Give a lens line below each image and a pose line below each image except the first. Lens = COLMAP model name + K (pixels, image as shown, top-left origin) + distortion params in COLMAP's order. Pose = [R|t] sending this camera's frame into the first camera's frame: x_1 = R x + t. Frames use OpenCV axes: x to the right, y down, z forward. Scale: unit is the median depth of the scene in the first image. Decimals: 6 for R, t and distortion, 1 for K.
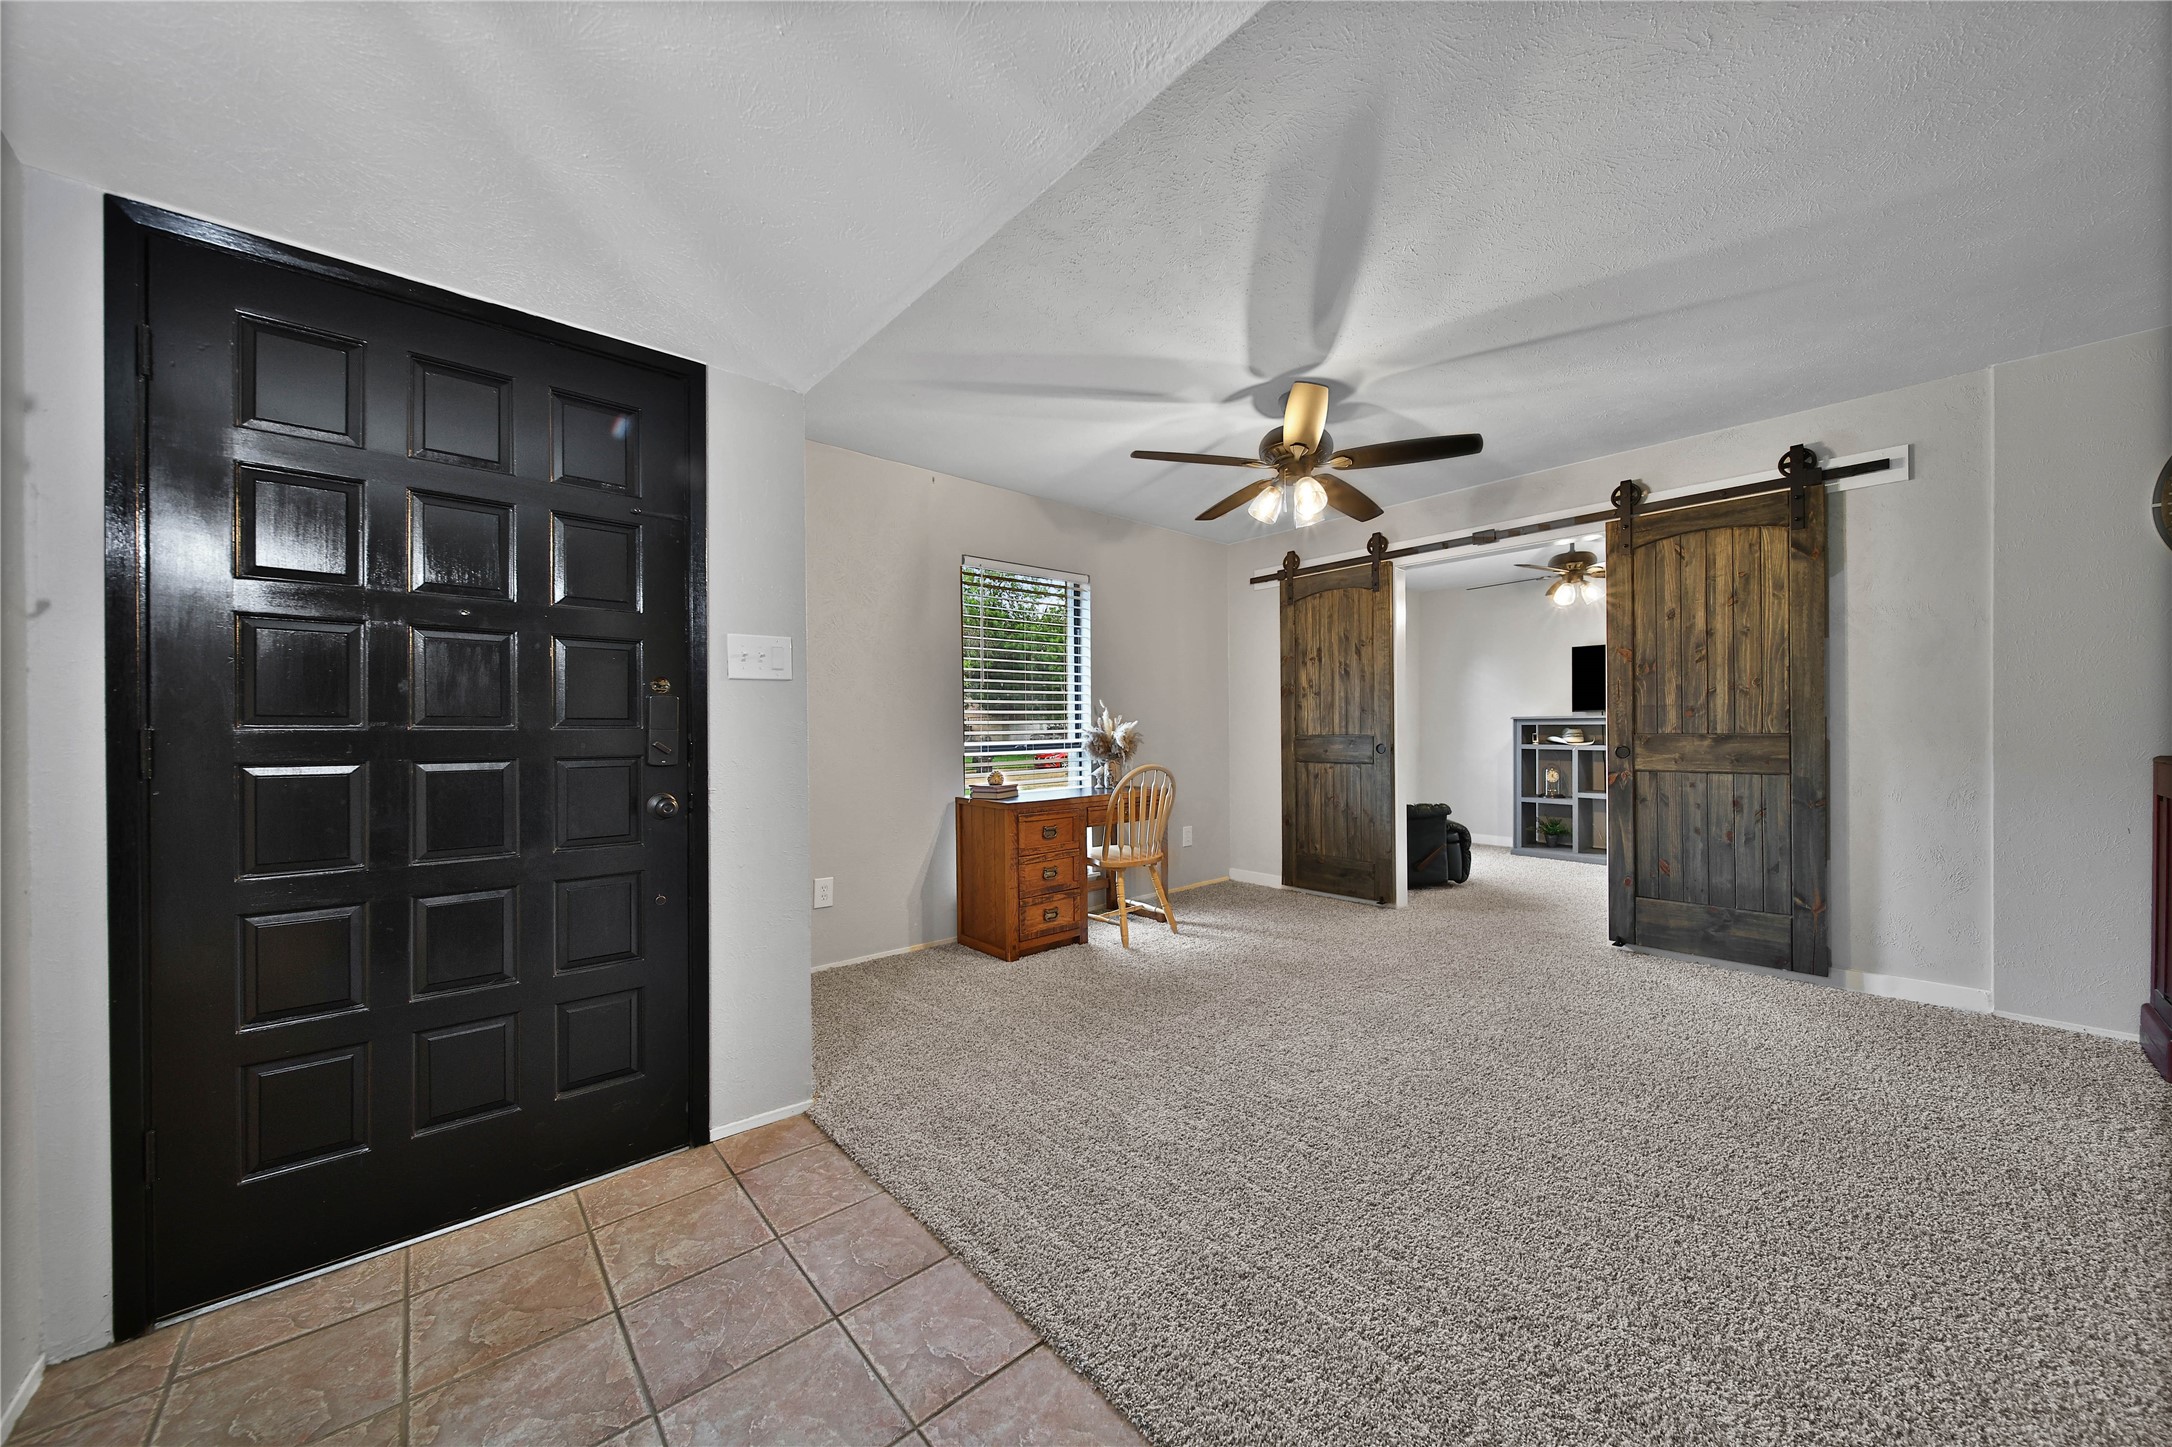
lens RADIAL K [[757.9, 0, 1086.5], [0, 757.9, 727.9], [0, 0, 1]] dist [0.001493, -0.001528]
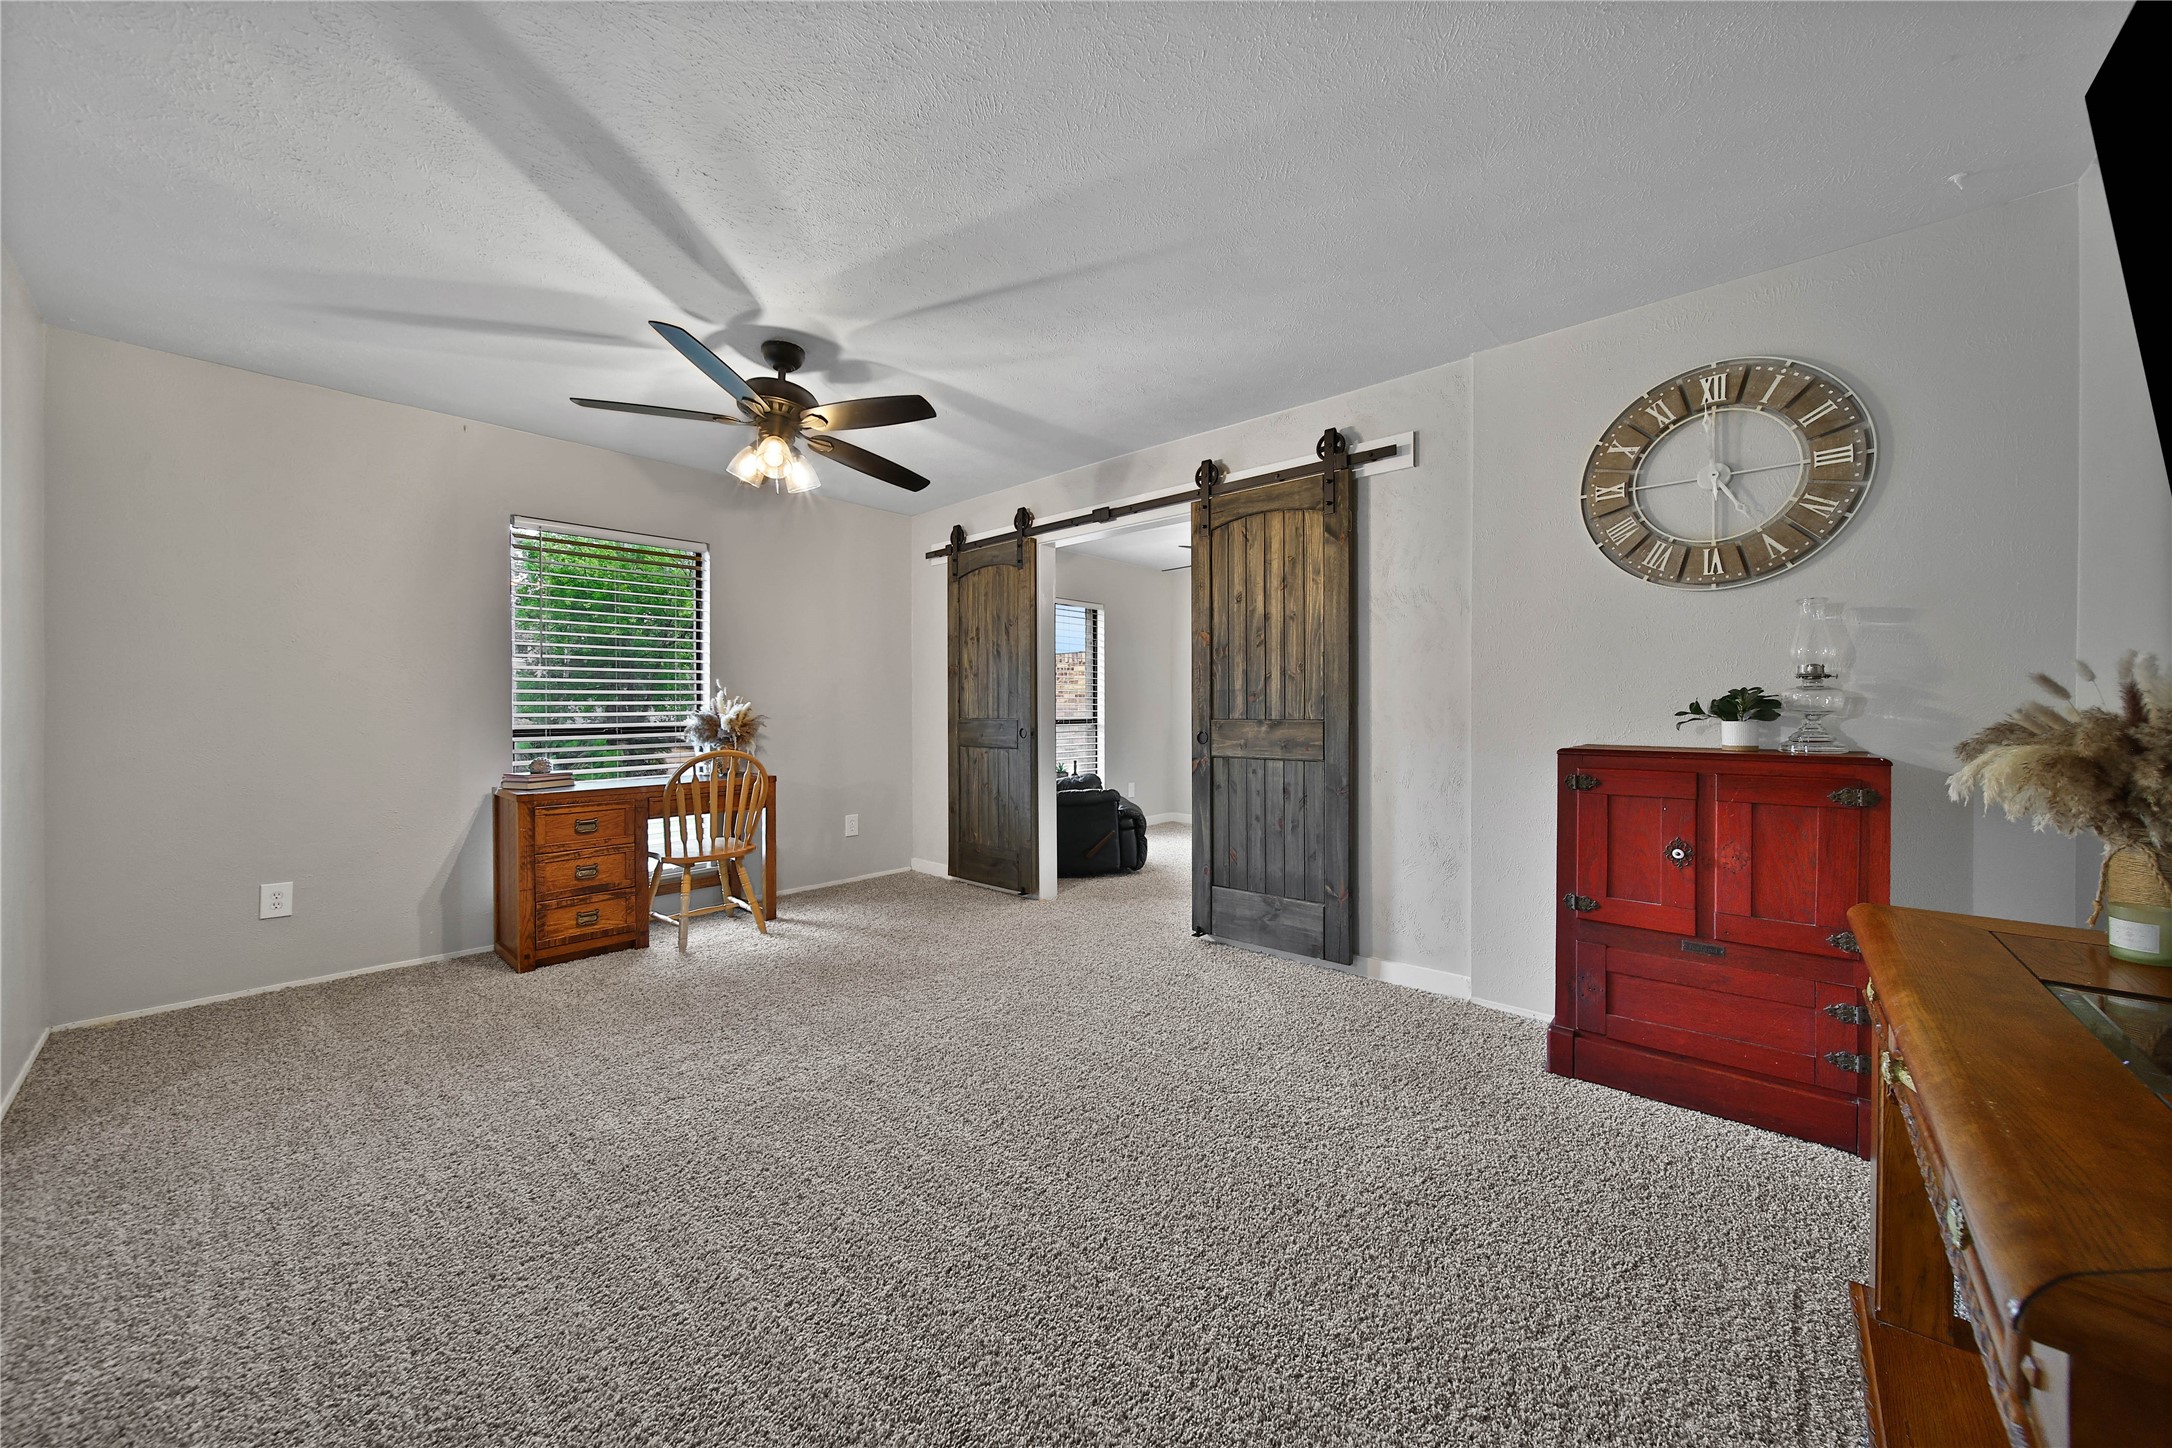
lens RADIAL K [[765.7, 0, 1080.0], [0, 765.7, 707.6], [0, 0, 1]] dist [-0.000271, -0.000096]
pose [[0.993864, 0.005651, 0.110462, 0.445641], [-0.005538, 0.999984, -0.001333, -0.004762], [-0.110468, 0.000713, 0.993879, 0.036548]]
